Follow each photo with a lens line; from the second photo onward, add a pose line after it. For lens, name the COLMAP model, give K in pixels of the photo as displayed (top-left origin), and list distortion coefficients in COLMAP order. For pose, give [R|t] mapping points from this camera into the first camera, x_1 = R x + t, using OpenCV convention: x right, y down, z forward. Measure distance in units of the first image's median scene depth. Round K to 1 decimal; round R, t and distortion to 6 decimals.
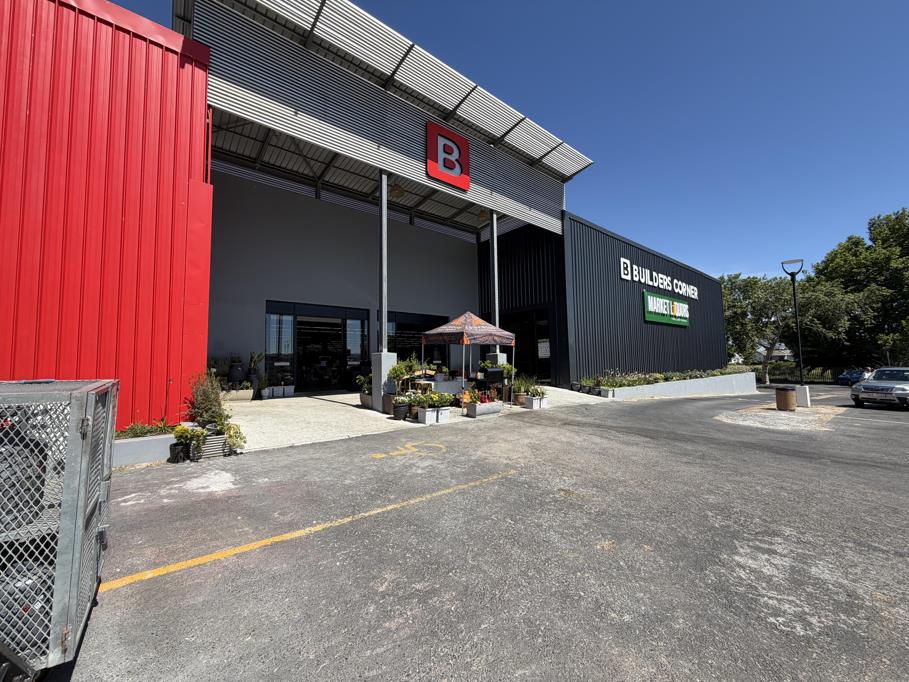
lens RADIAL K [[361.5, 0, 452.7], [0, 361.5, 339.9], [0, 0, 1]] dist [-0.000570, -0.000253]
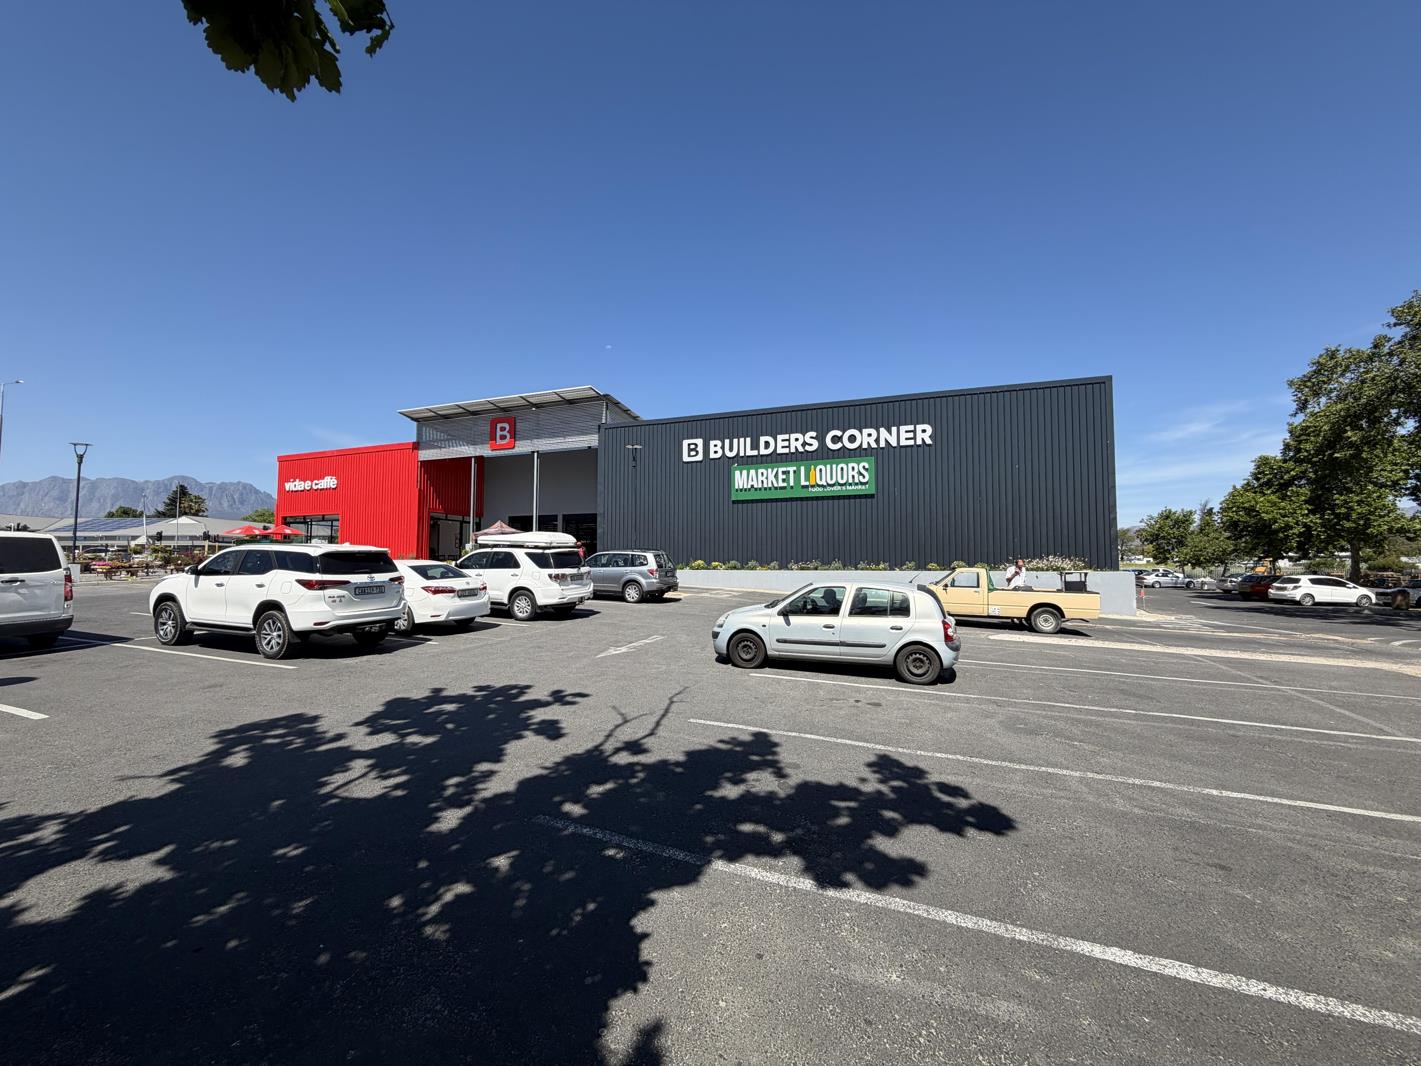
lens RADIAL K [[565.1, 0, 707.8], [0, 565.1, 531.2], [0, 0, 1]] dist [-0.000570, -0.000253]
pose [[0.484001, -0.021381, -0.874806, 2.741068], [0.050115, 0.998738, 0.003316, 0.018836], [0.873631, -0.045446, 0.484462, 0.480431]]
